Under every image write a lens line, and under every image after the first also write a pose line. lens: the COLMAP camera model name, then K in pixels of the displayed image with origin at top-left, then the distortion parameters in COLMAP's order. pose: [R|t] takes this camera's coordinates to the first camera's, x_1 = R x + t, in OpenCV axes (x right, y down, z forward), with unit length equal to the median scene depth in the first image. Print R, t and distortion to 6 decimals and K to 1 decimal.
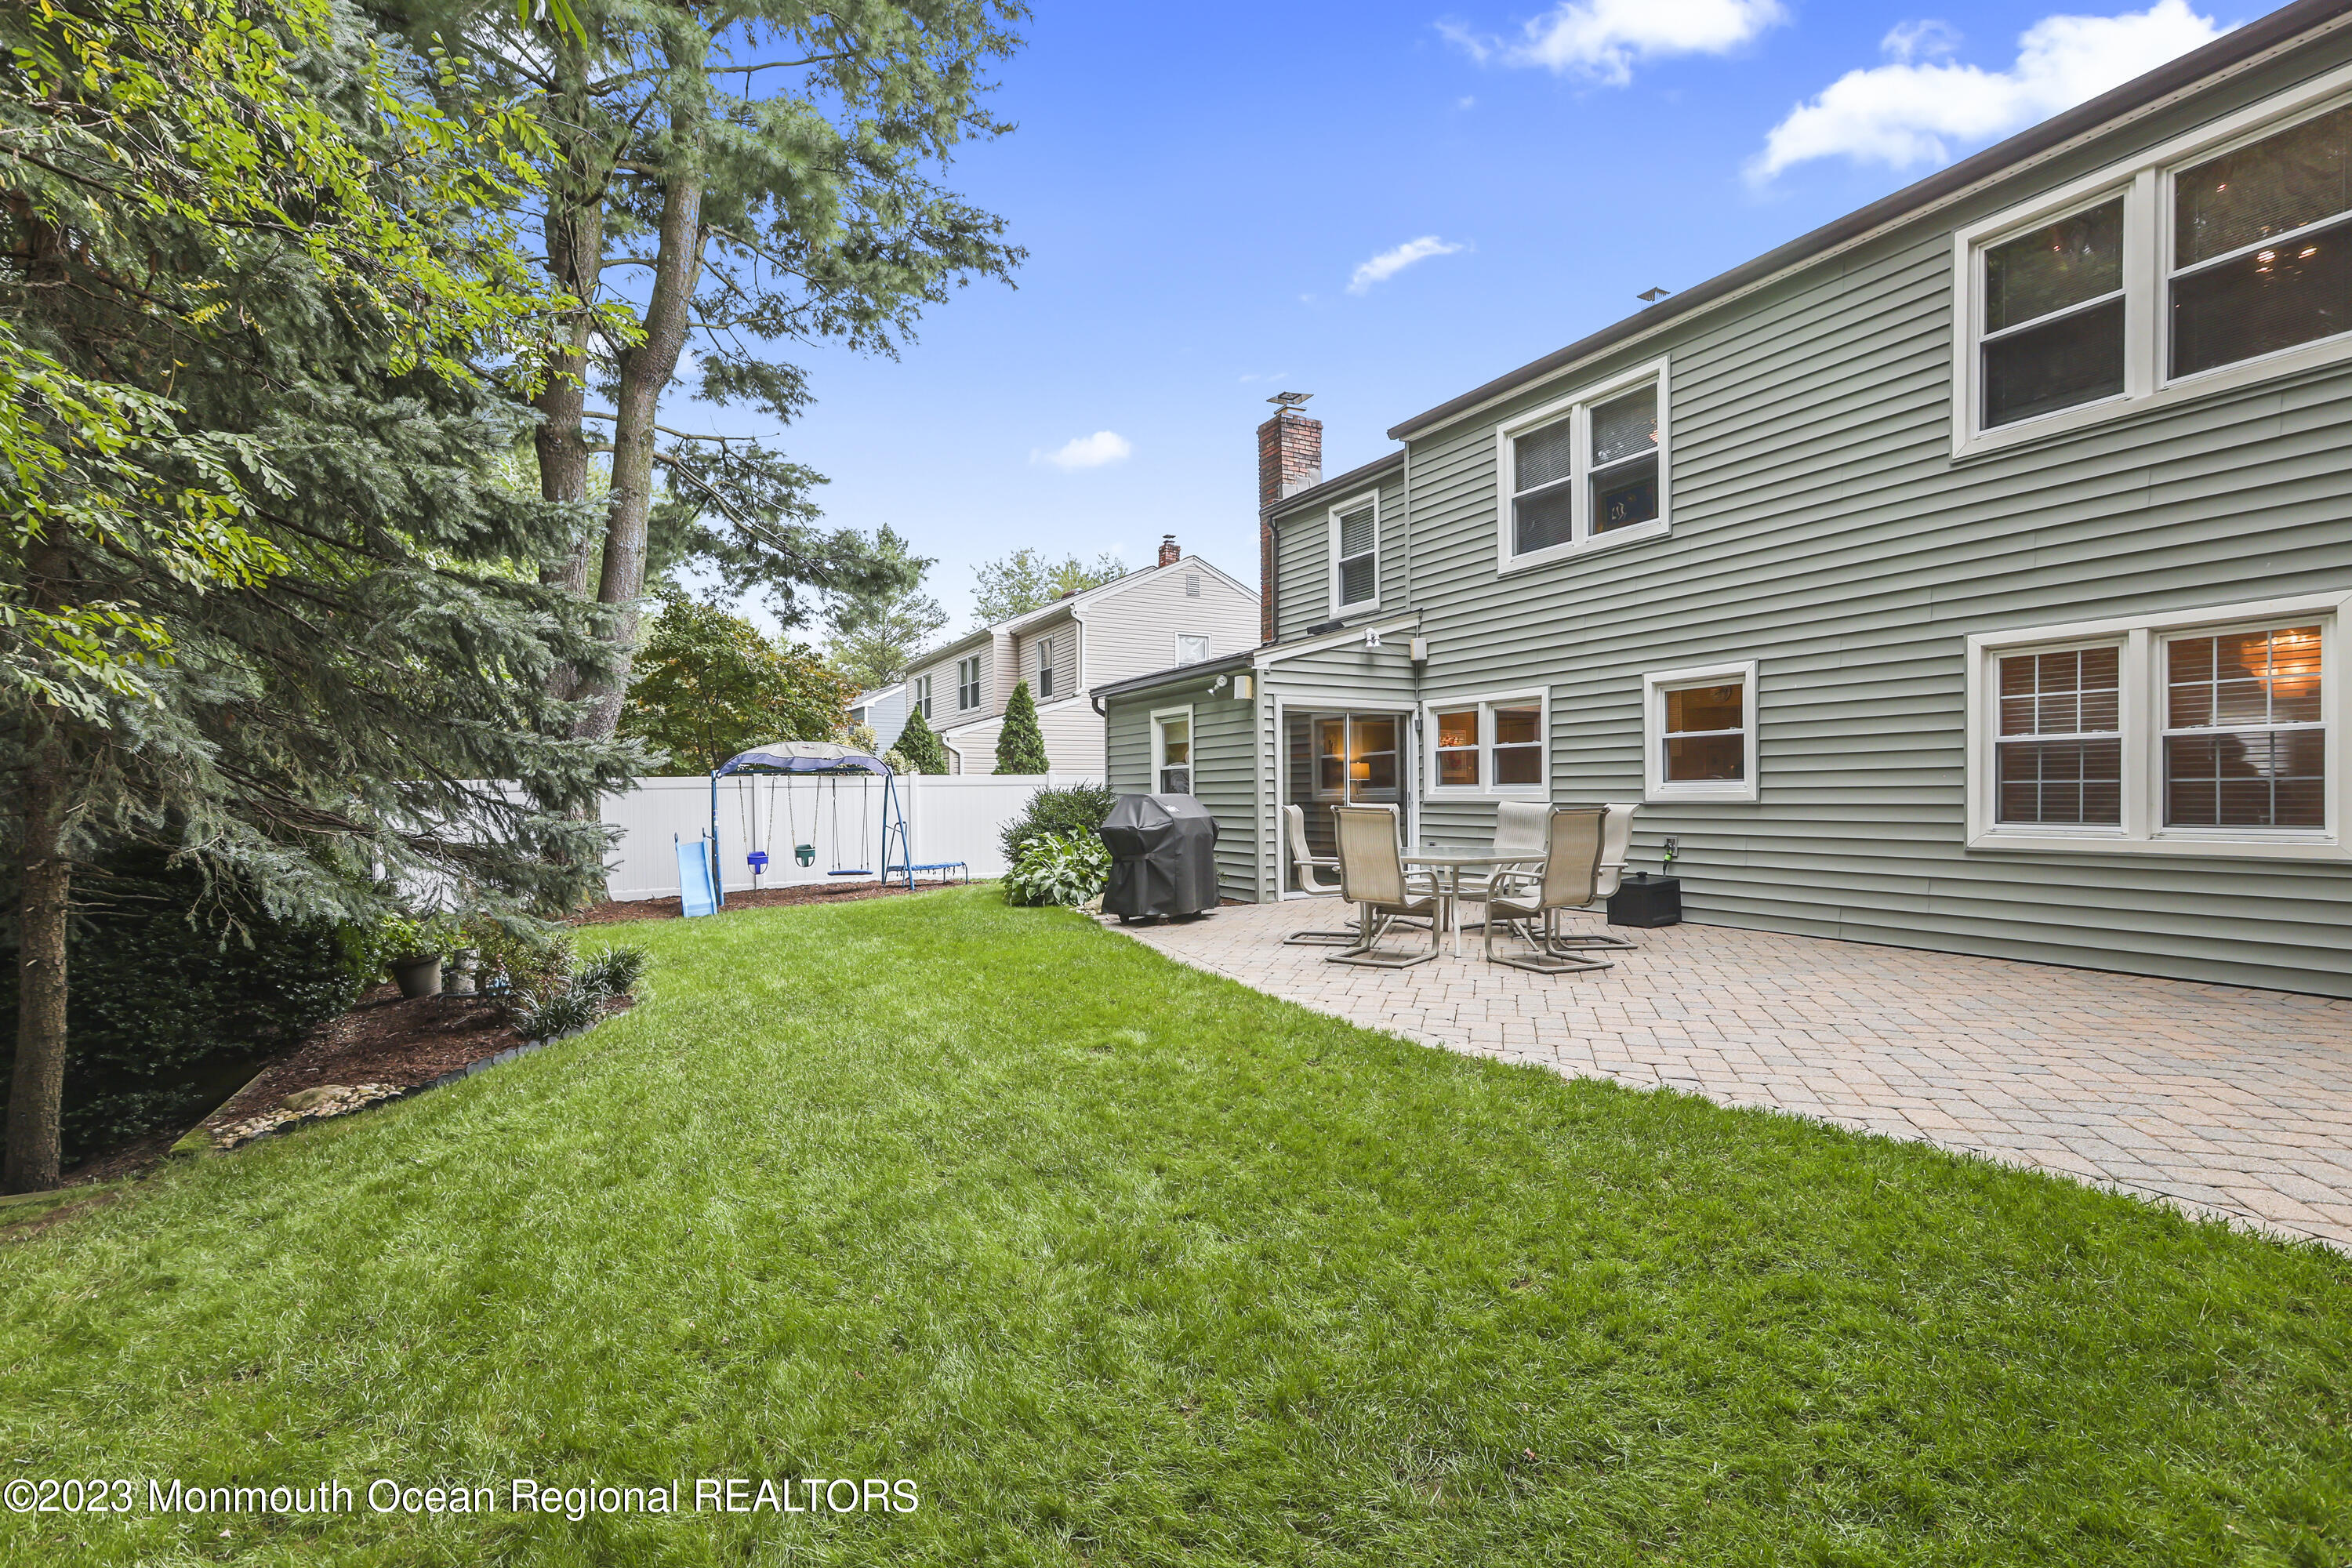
lens RADIAL K [[1063.8, 0, 1180.4], [0, 1063.8, 797.5], [0, 0, 1]] dist [-0.019138, 0.016854]
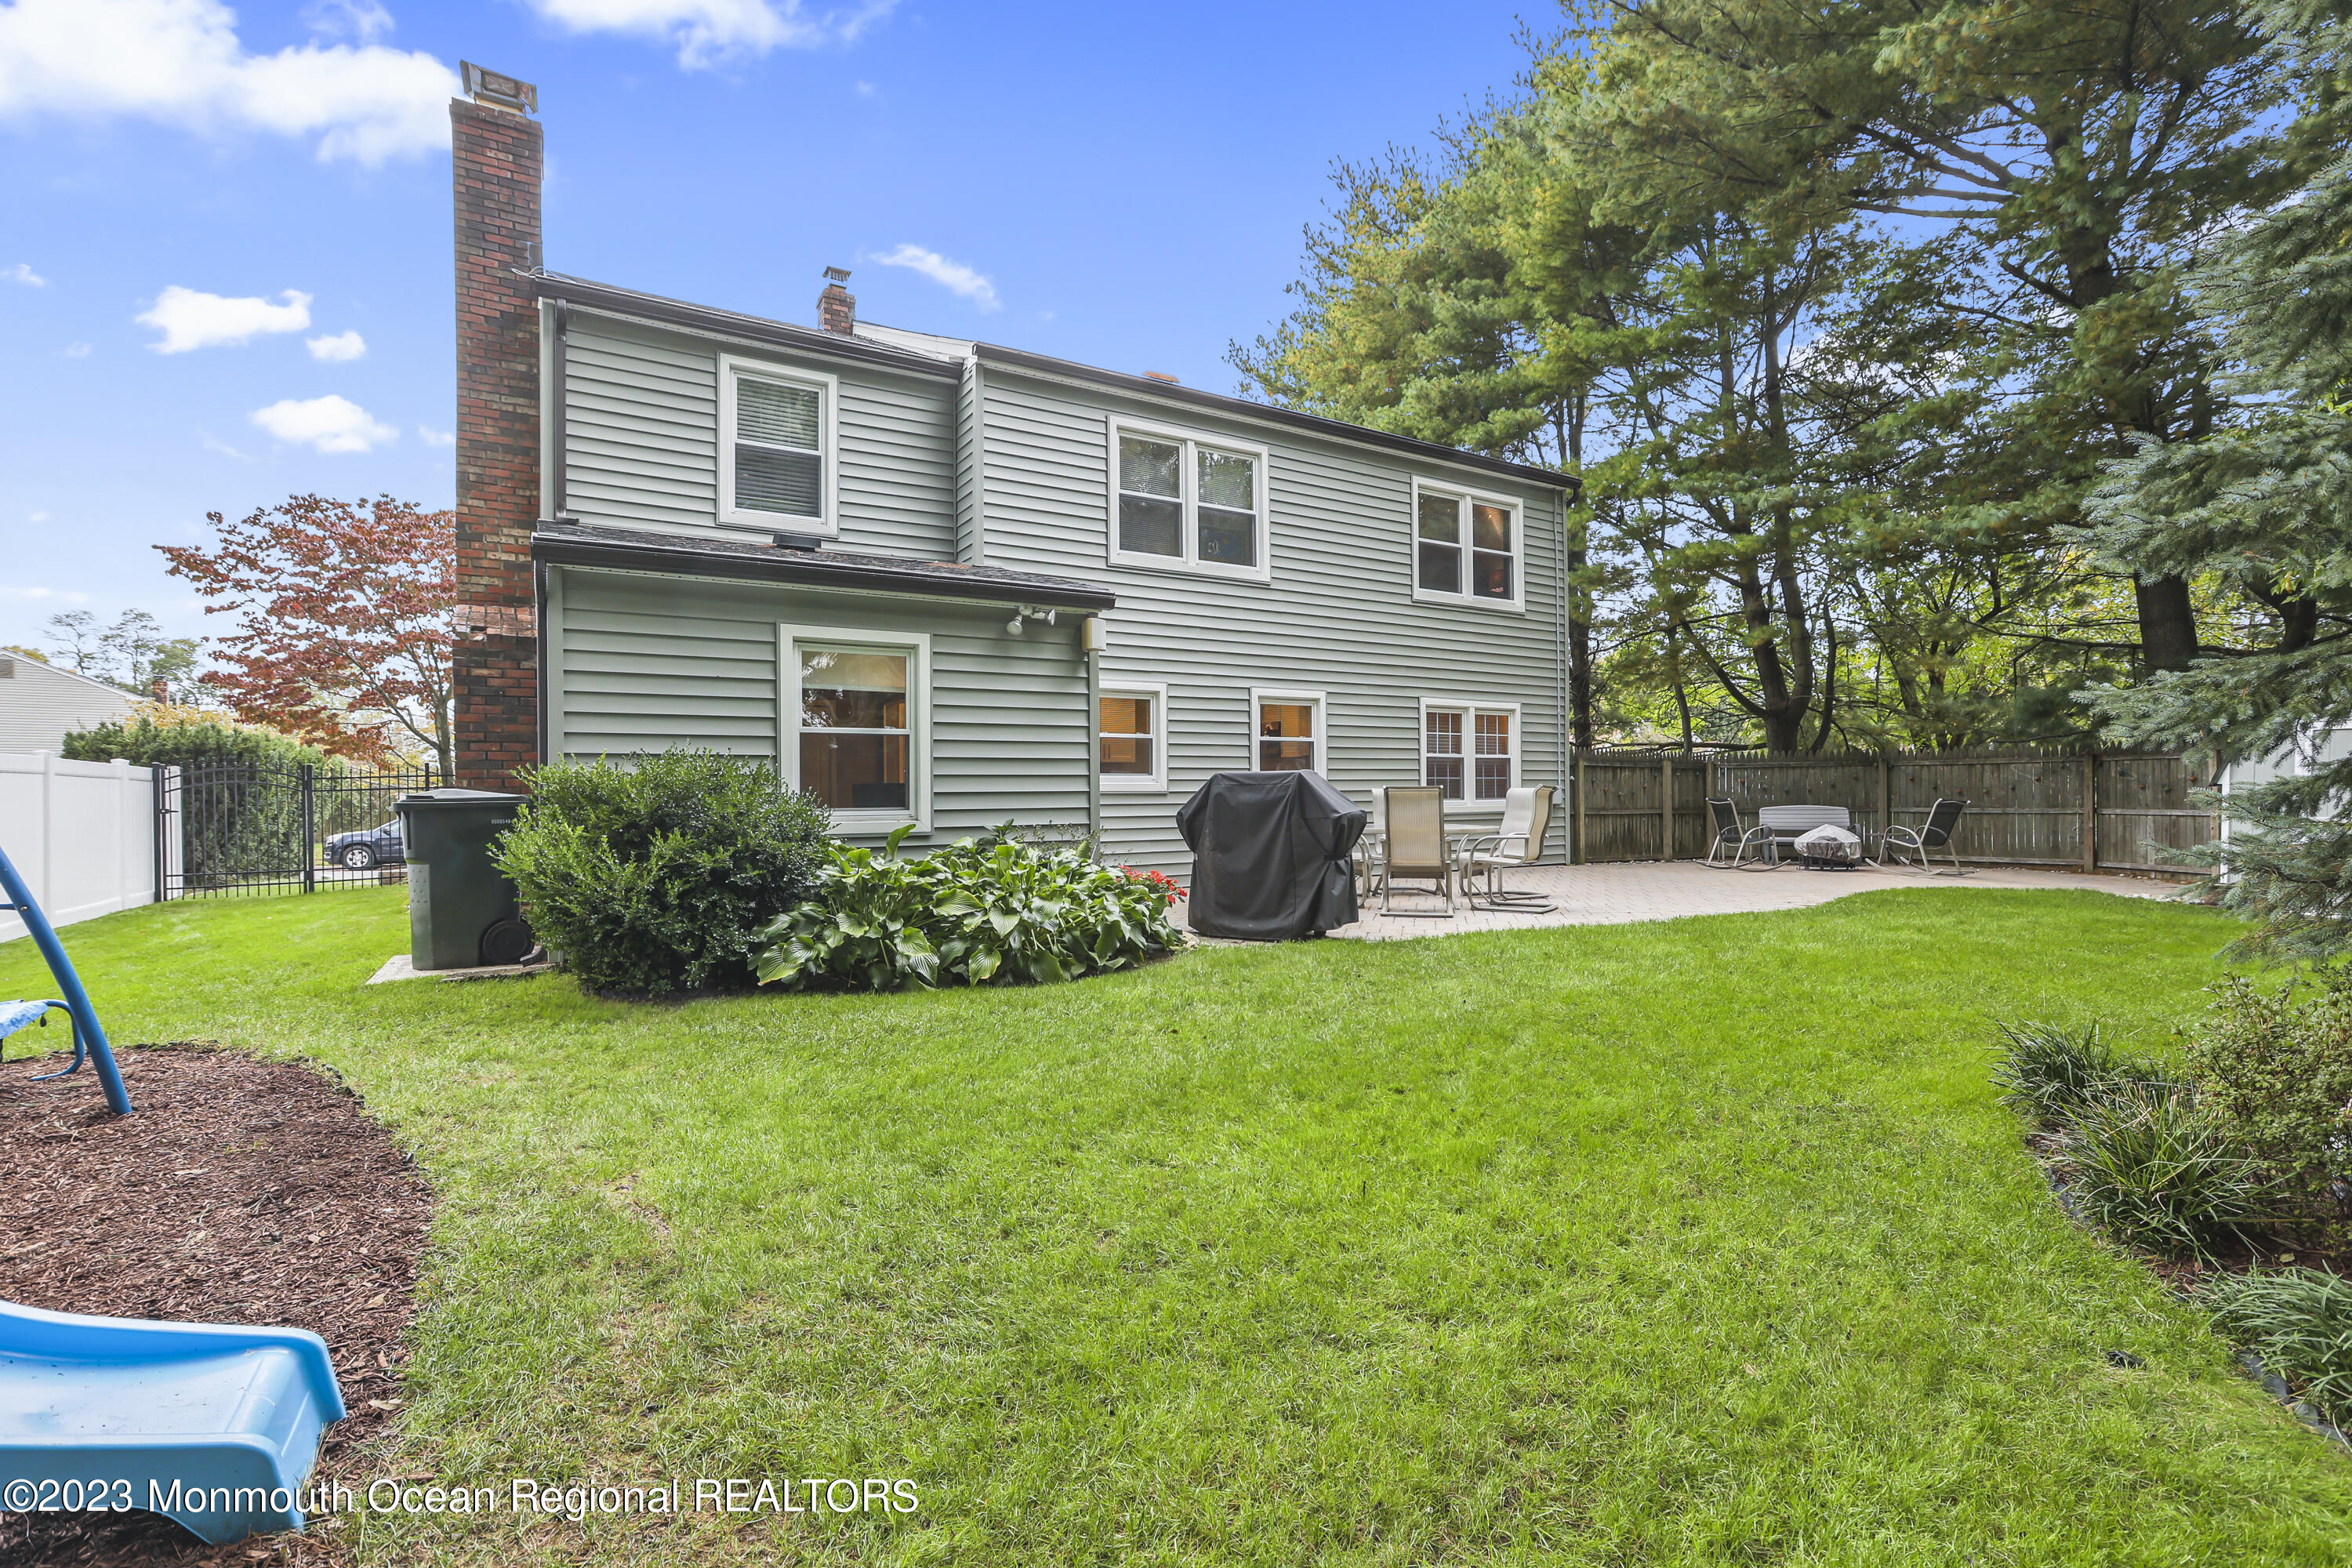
lens RADIAL K [[1063.8, 0, 1189.7], [0, 1063.8, 793.3], [0, 0, 1]] dist [-0.019138, 0.016854]
pose [[-0.047348, 0.012458, 0.998801, -0.836548], [0.012644, 0.999850, -0.011872, 0.022637], [-0.998798, 0.012067, -0.047498, 1.164162]]
